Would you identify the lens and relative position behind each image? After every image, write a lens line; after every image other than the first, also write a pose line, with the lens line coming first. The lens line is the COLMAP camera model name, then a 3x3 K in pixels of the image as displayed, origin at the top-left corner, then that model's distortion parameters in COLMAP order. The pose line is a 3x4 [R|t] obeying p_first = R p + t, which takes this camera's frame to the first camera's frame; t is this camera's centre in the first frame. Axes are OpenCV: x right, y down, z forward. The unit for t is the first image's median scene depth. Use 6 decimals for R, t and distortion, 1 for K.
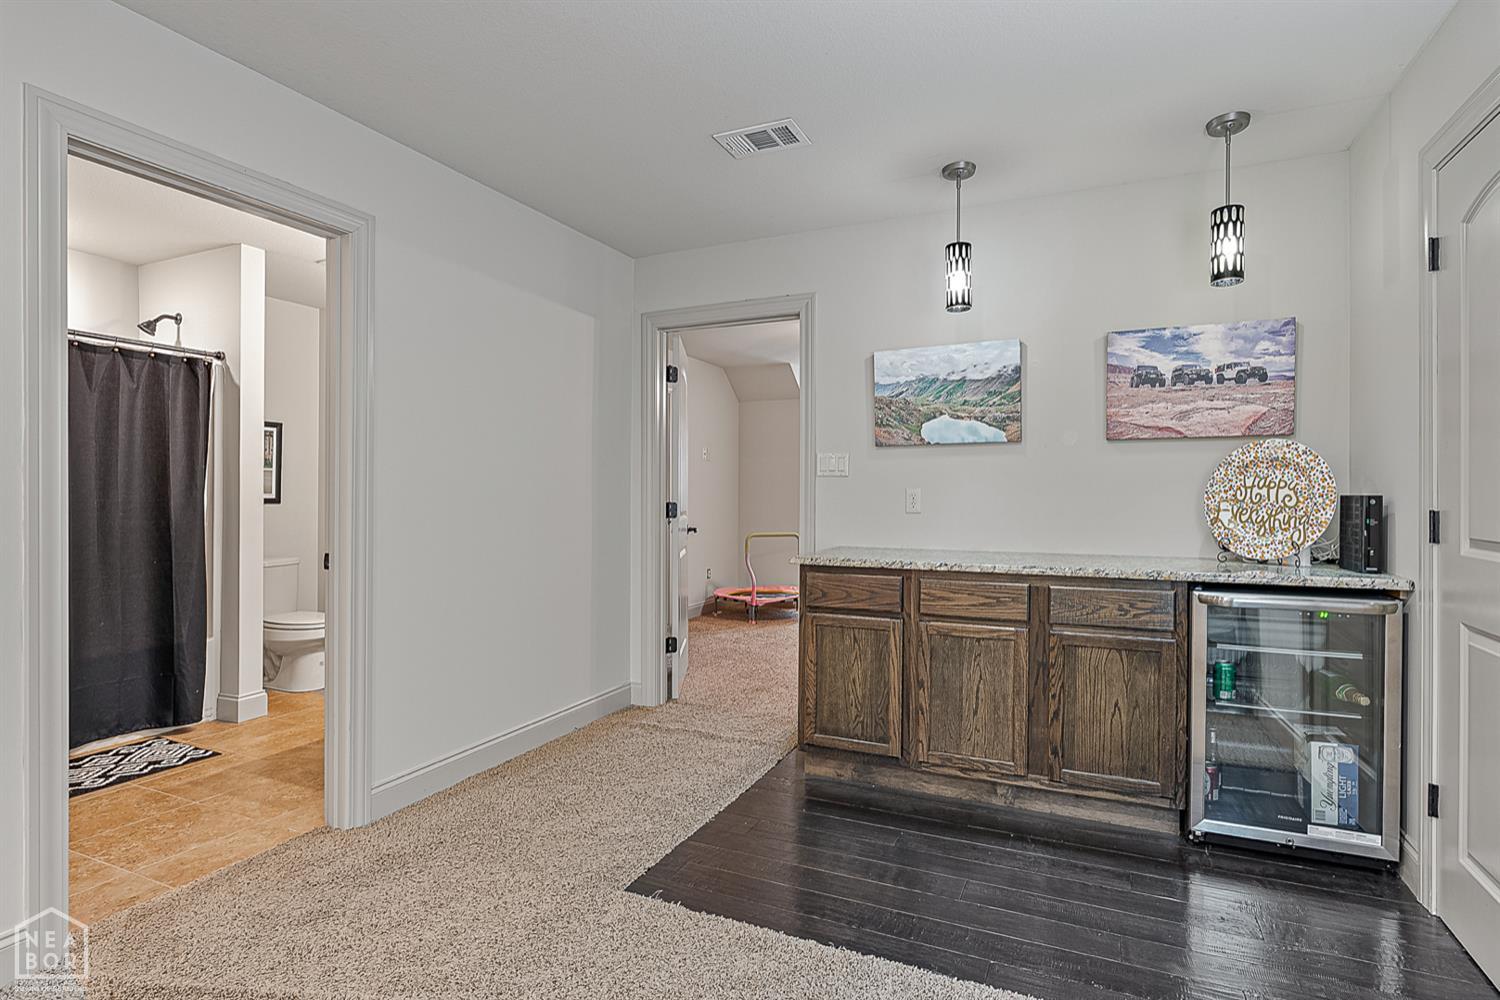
lens RADIAL K [[754.9, 0, 754.6], [0, 754.9, 501.4], [0, 0, 1]] dist [-0.000292, 0.000756]
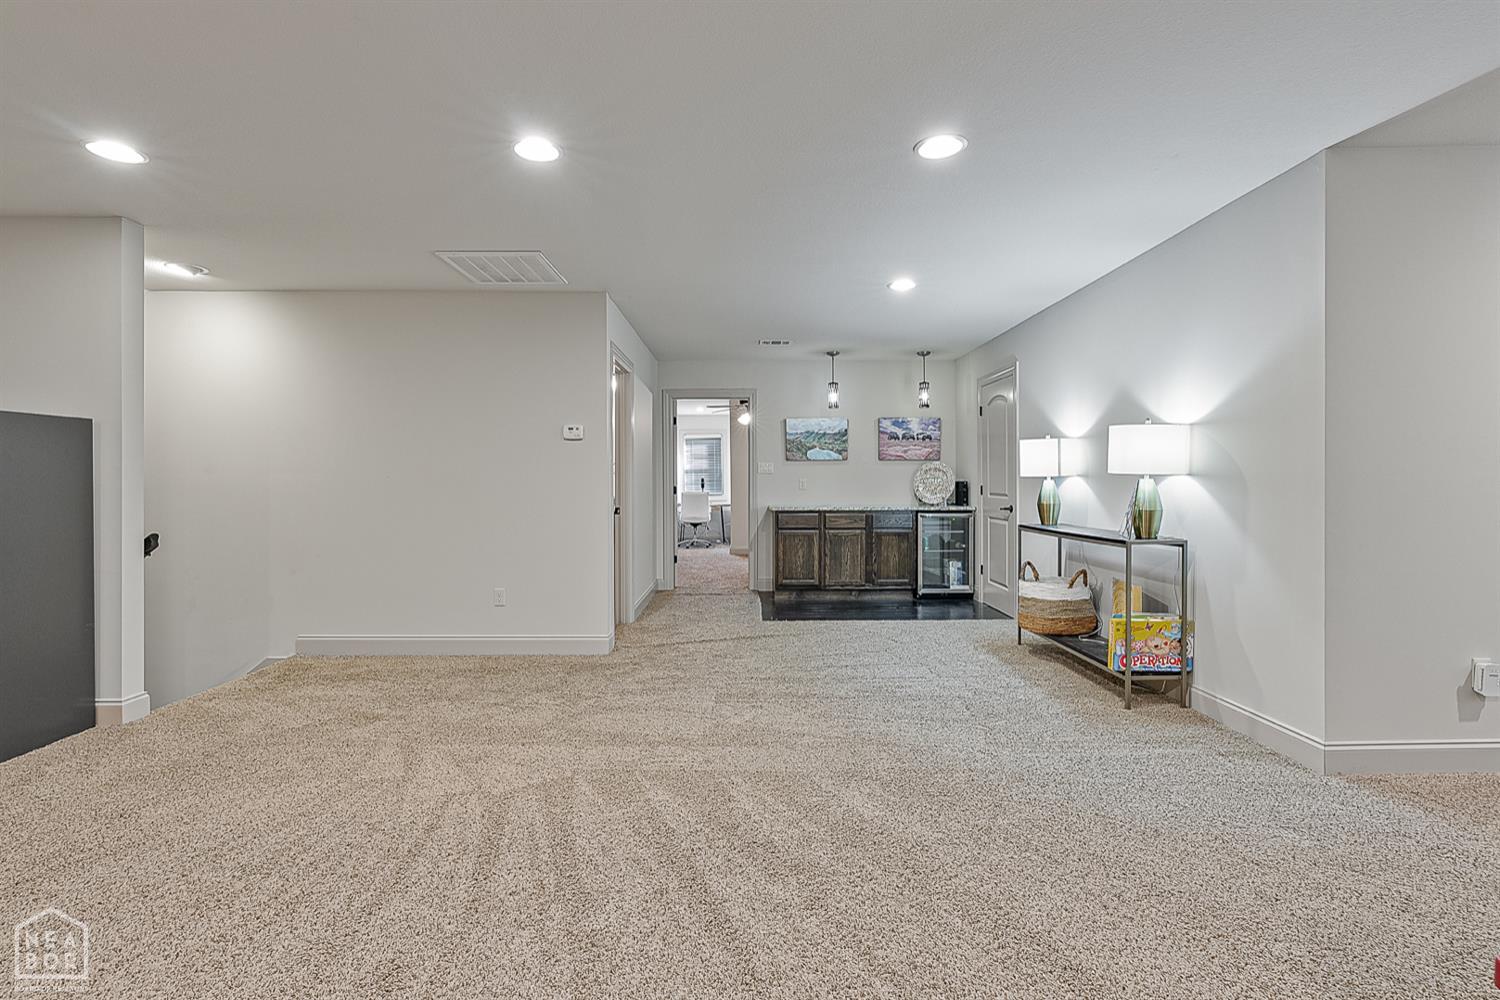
lens RADIAL K [[686.7, 0, 749.6], [0, 686.7, 490.9], [0, 0, 1]] dist [-0.000791, -0.000227]
pose [[0.905658, -0.010051, 0.423889, -0.879394], [0.008663, 0.999949, 0.005201, 0.007524], [-0.423920, -0.001038, 0.905699, -0.881994]]
